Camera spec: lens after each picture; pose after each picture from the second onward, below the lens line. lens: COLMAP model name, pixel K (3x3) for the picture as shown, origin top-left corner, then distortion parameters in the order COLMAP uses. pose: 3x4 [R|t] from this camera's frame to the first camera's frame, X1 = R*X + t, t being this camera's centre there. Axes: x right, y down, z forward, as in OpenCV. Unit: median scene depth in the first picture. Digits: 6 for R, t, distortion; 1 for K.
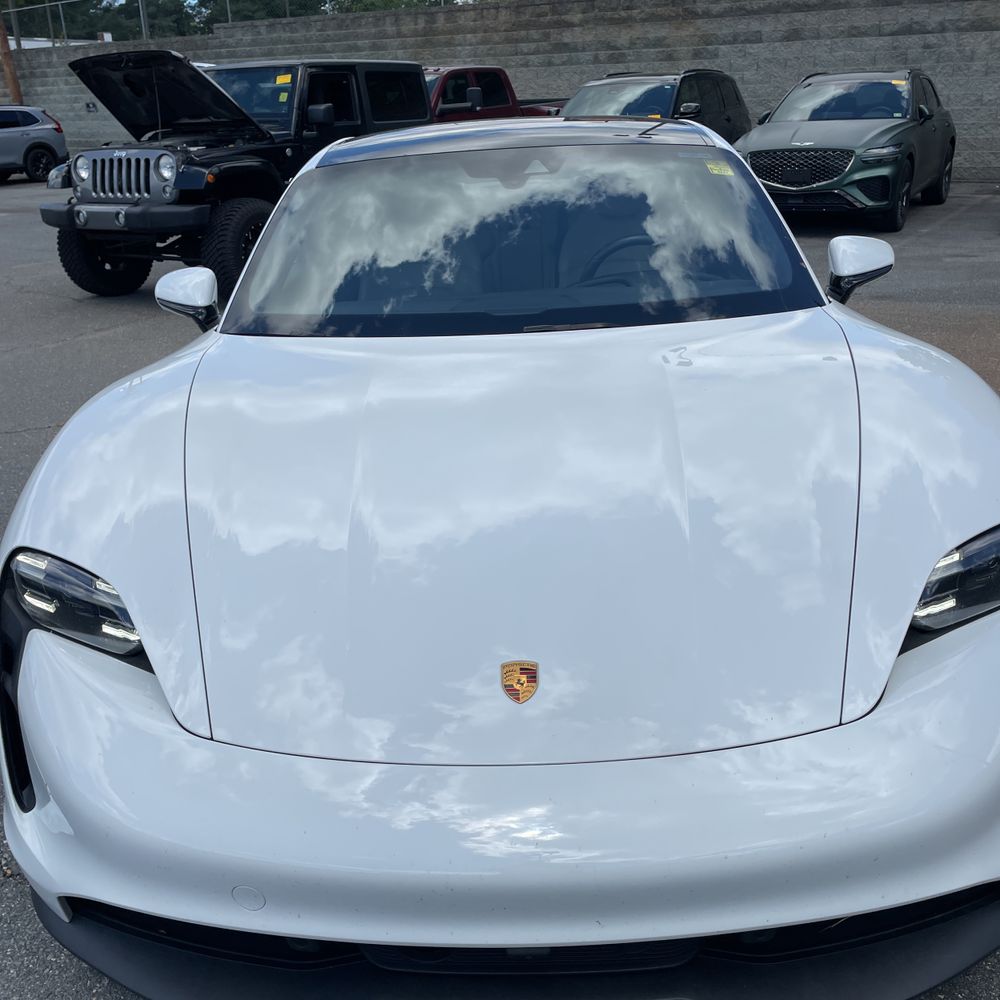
lens RADIAL K [[1024.8, 0, 498.2], [0, 1024.8, 505.1], [0, 0, 1]] dist [0.016275, 0.000000]
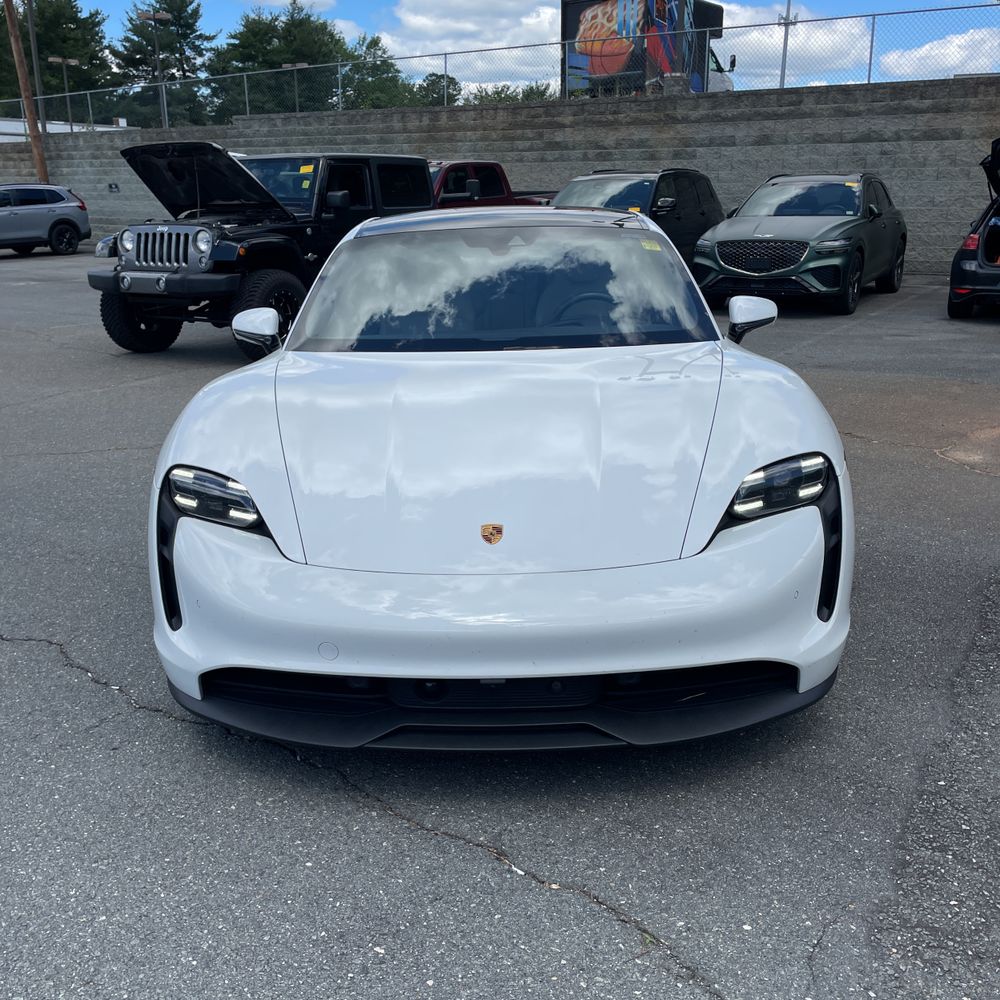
lens RADIAL K [[1024.8, 0, 492.4], [0, 1024.8, 508.6], [0, 0, 1]] dist [0.016275, 0.000000]
pose [[0.999730, 0.023035, 0.003127, 0.003230], [-0.022737, 0.996938, -0.074813, 0.037551], [-0.004841, 0.074722, 0.997193, -0.097216]]
